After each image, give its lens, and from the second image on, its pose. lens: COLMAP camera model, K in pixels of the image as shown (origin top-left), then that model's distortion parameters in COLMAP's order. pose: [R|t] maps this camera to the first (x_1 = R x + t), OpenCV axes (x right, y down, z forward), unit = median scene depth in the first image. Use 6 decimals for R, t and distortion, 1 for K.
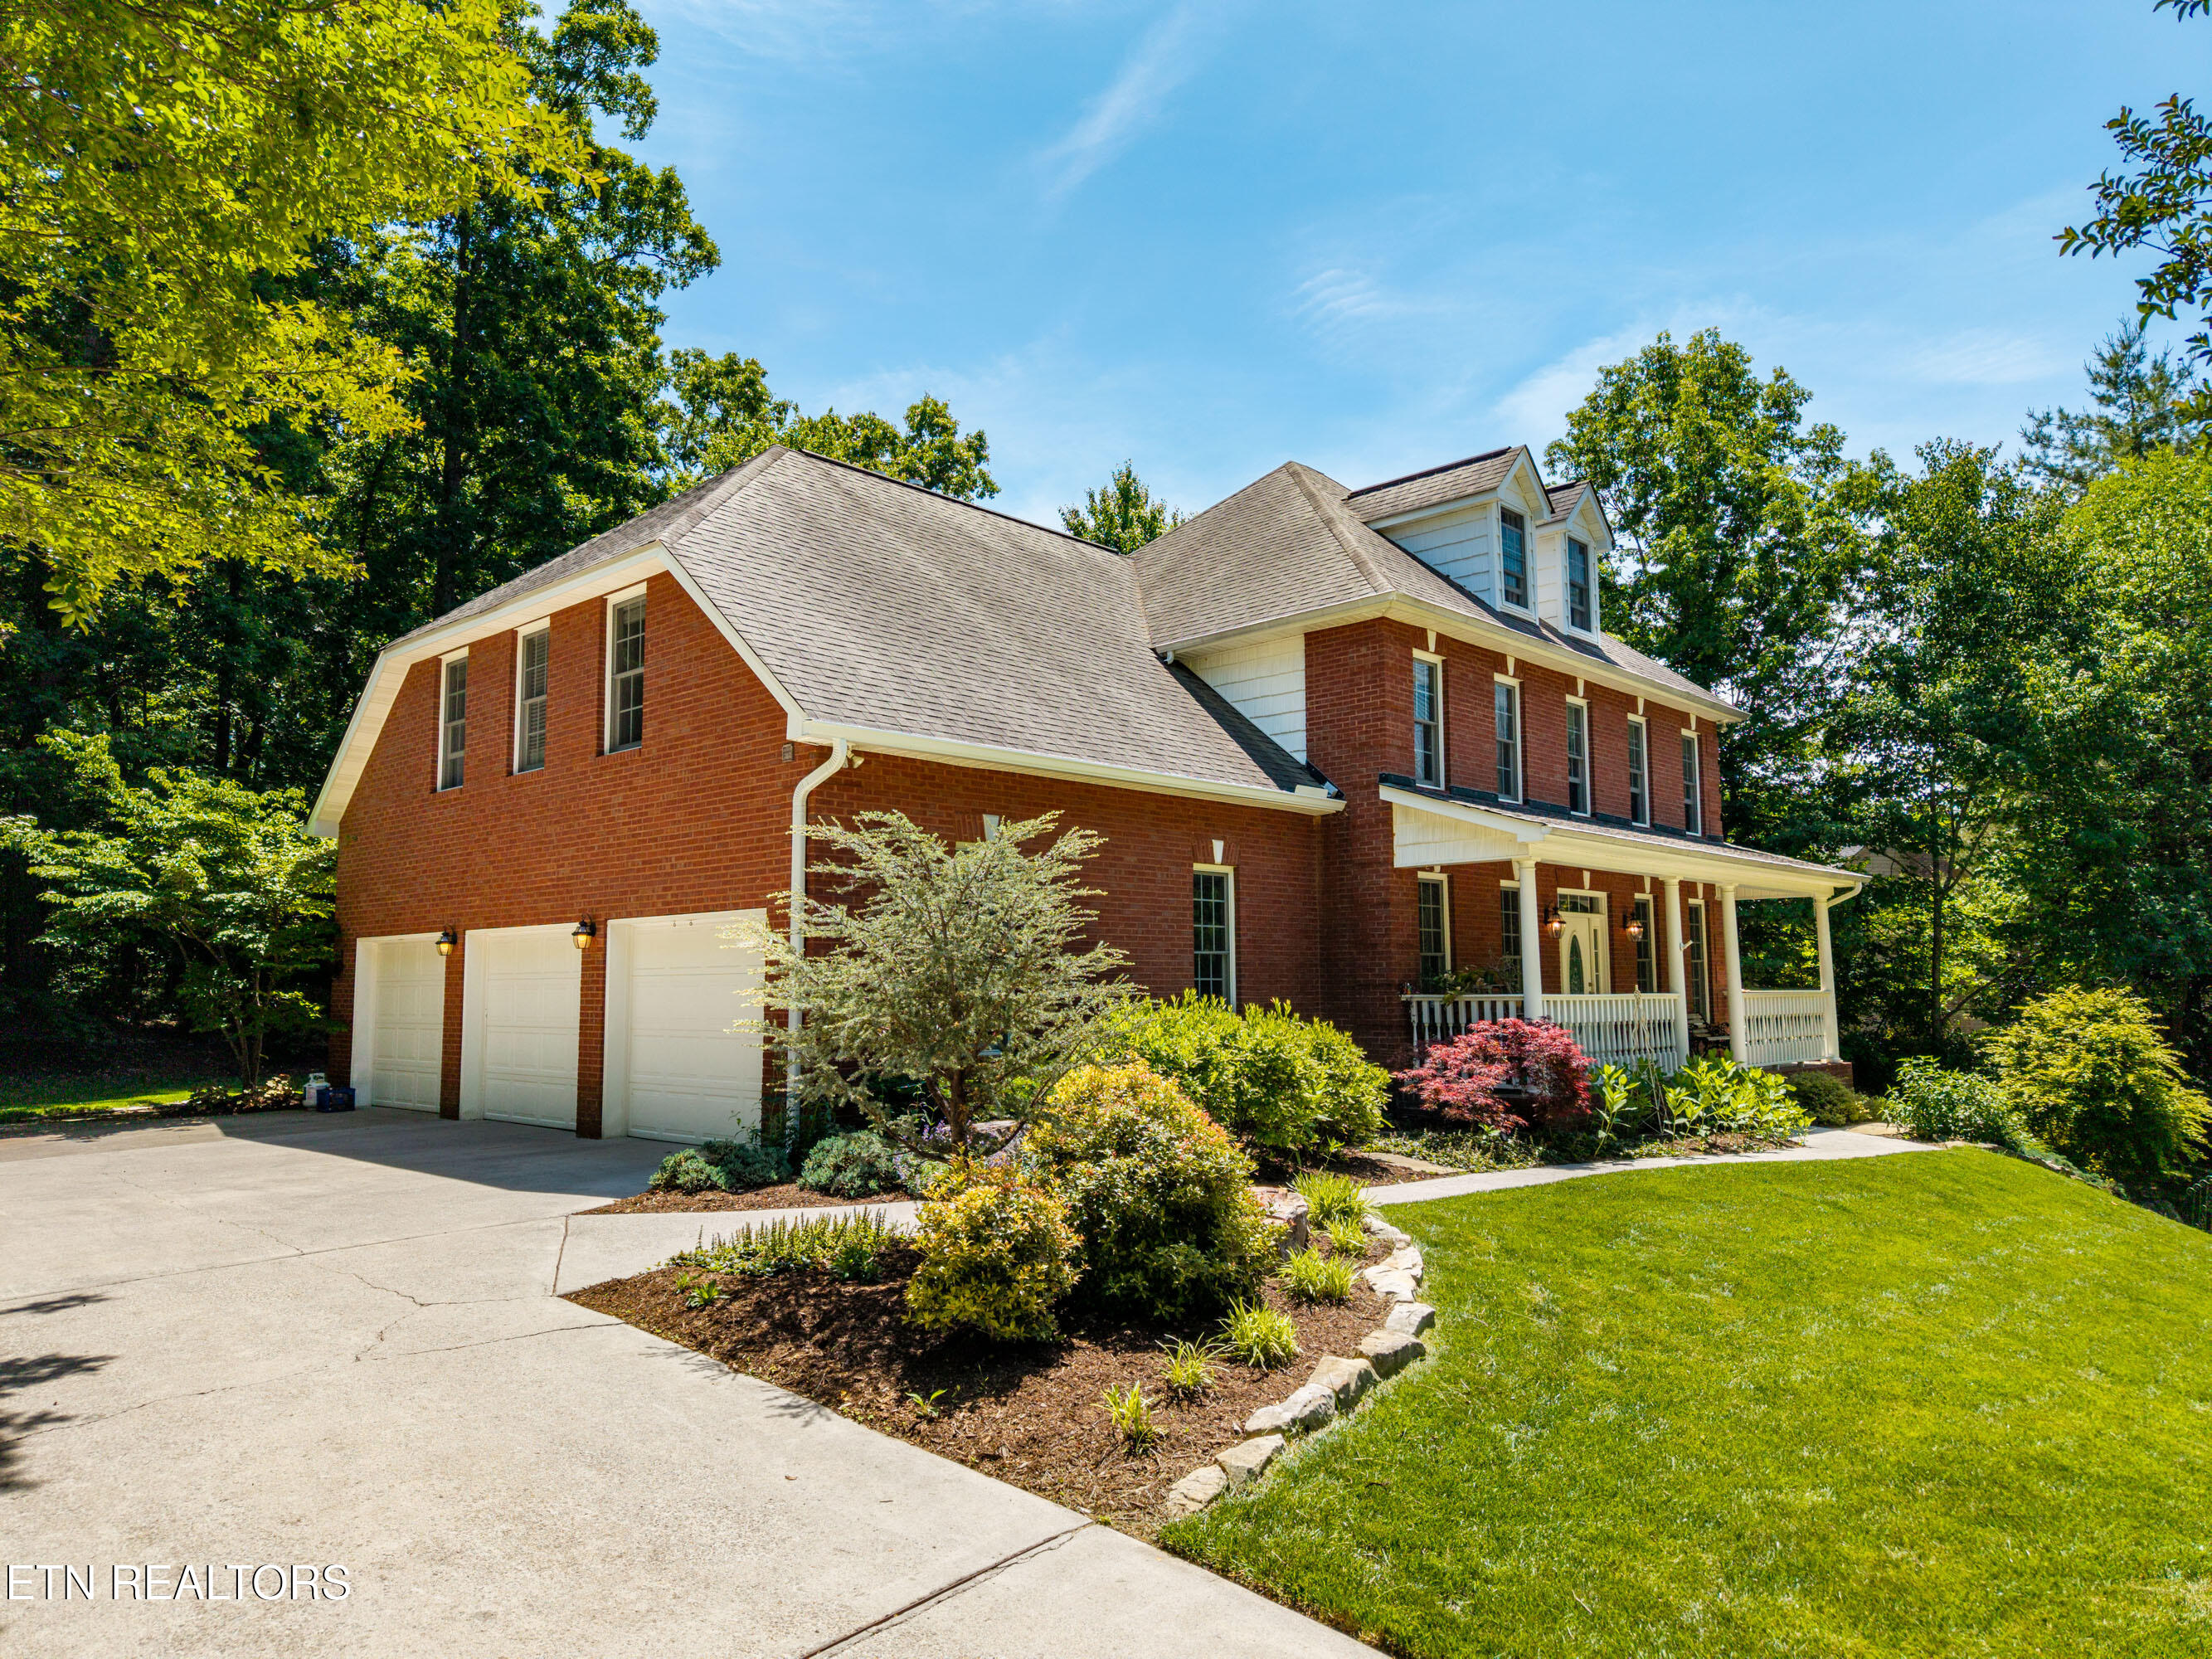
lens RADIAL K [[1471.3, 0, 1106.0], [0, 1471.3, 829.5], [0, 0, 1]] dist [0.029174, 0.001452]
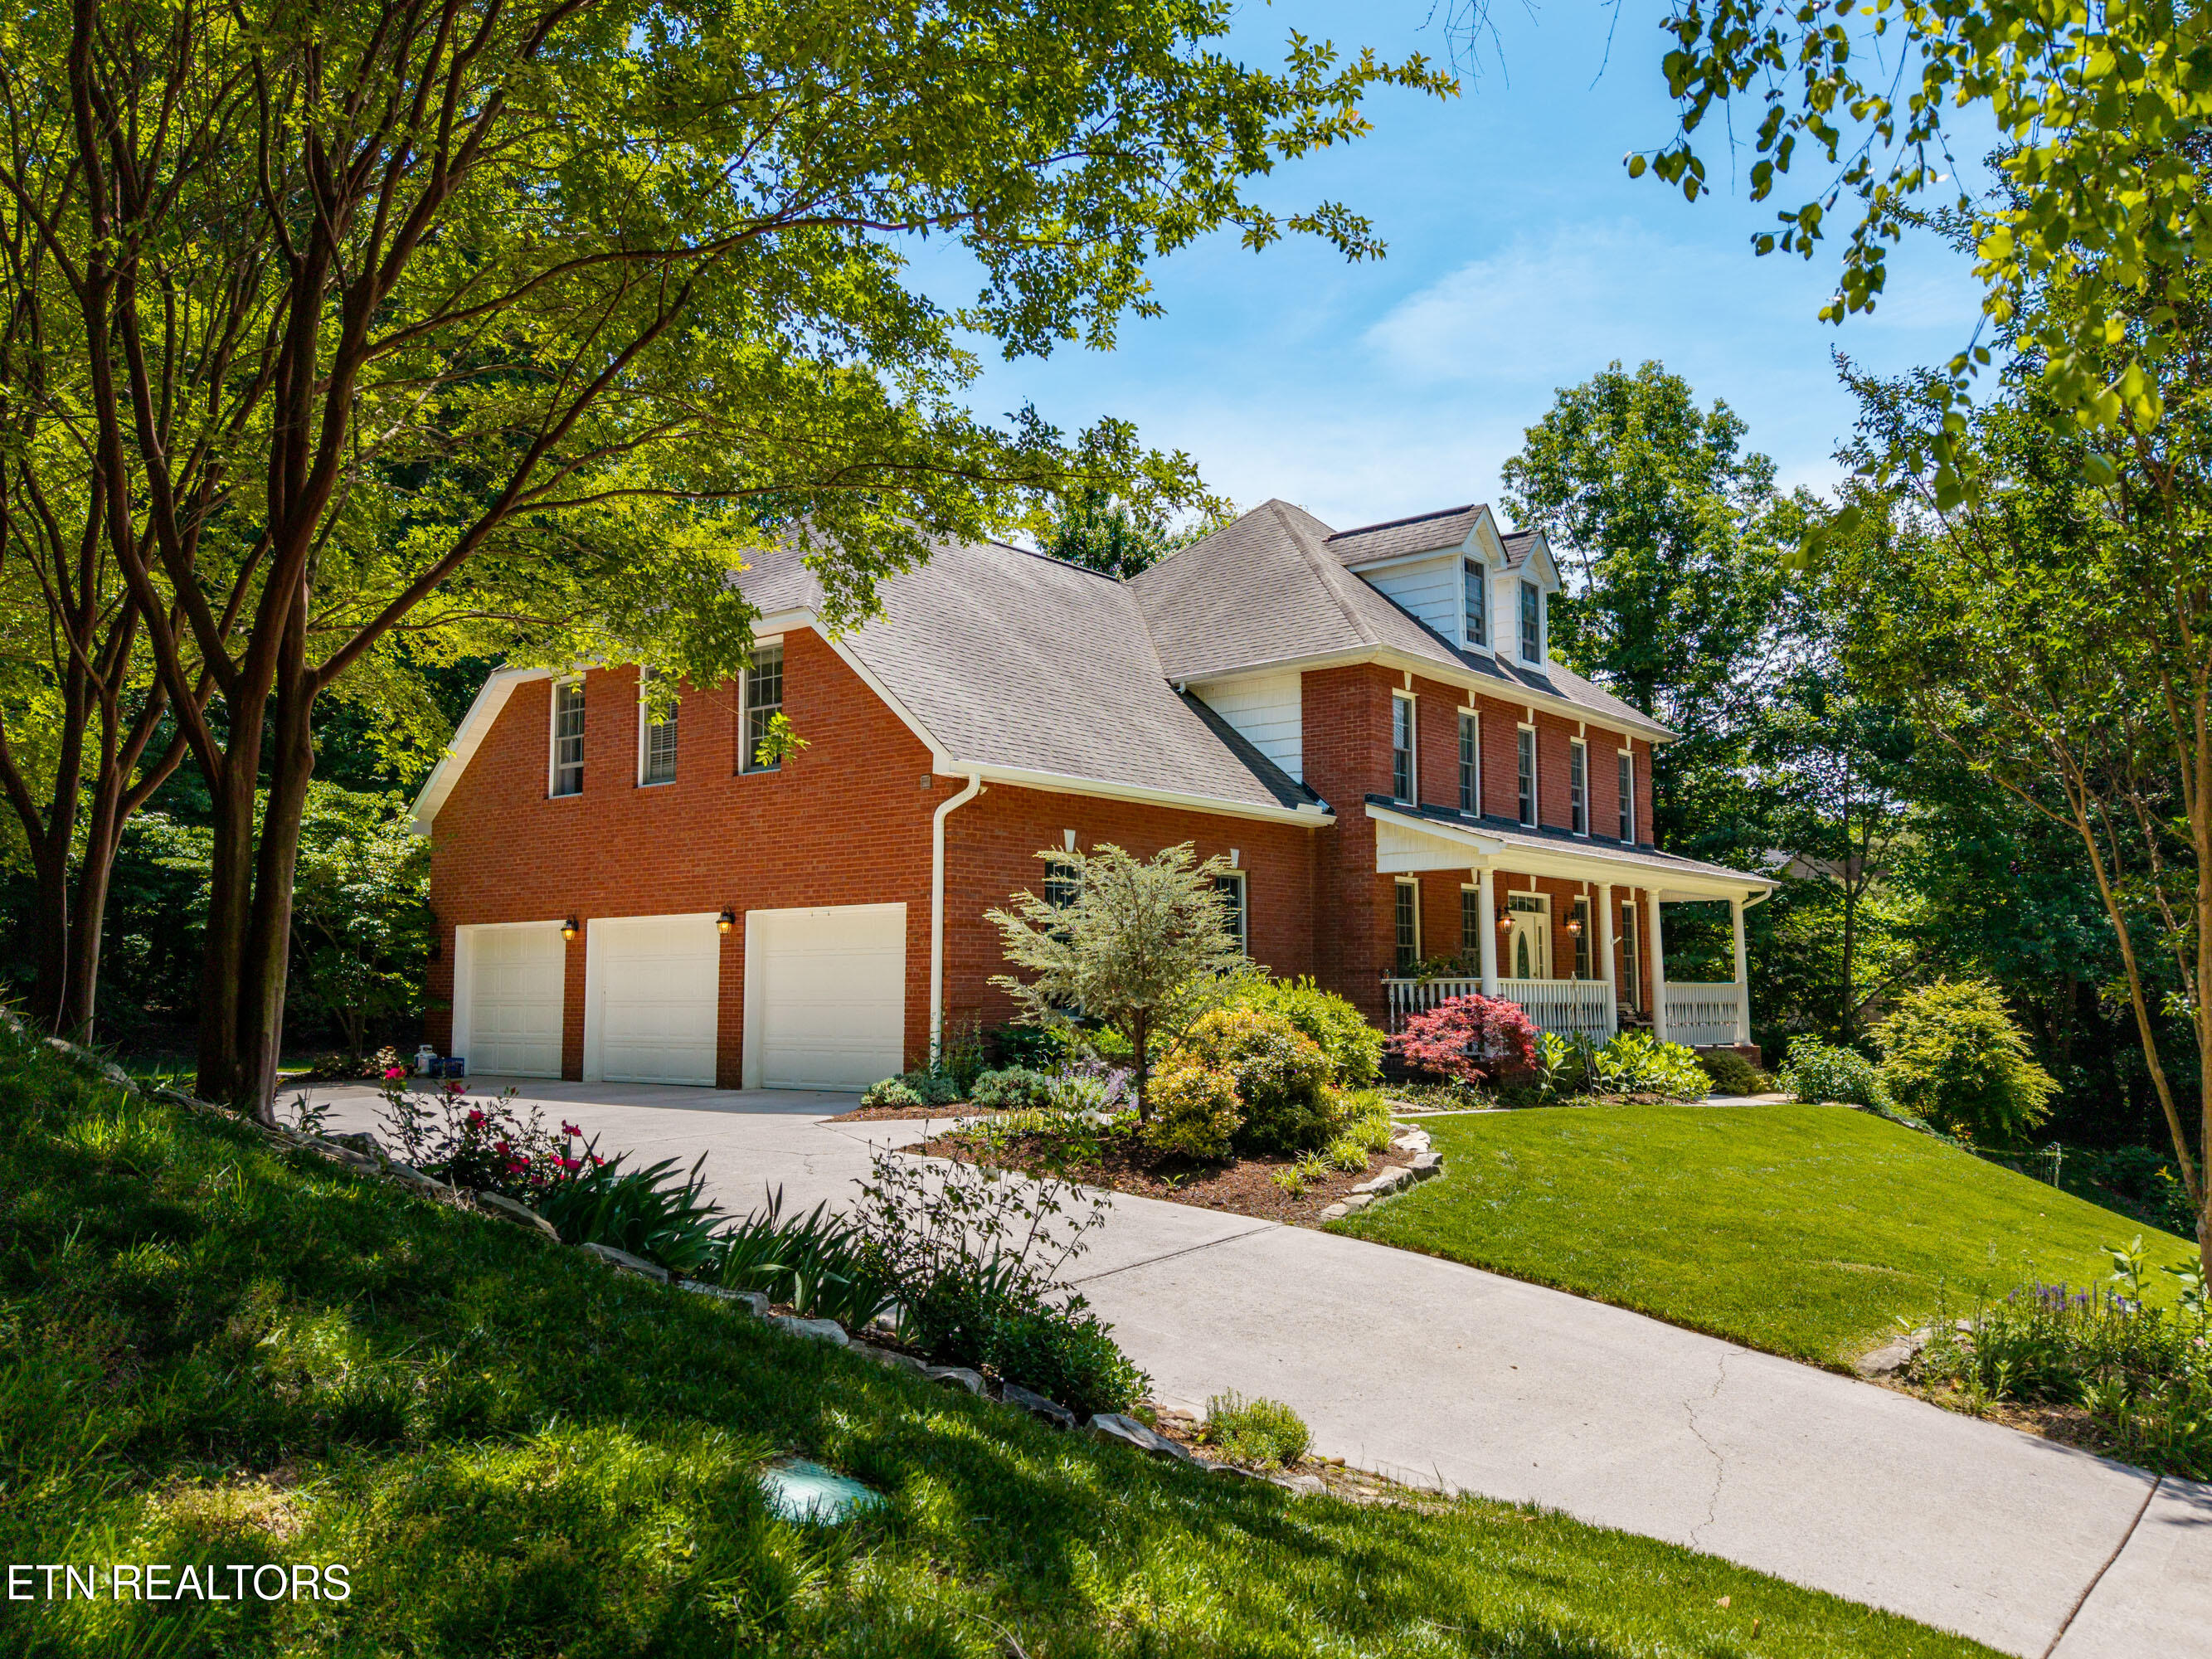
lens RADIAL K [[1666.5, 0, 1106.0], [0, 1666.5, 829.5], [0, 0, 1]] dist [0.075397, -0.001301]
pose [[0.997648, 0.012010, 0.067490, -0.106171], [-0.012644, 0.999880, 0.008968, -0.017222], [-0.067374, -0.009801, 0.997680, -0.312156]]
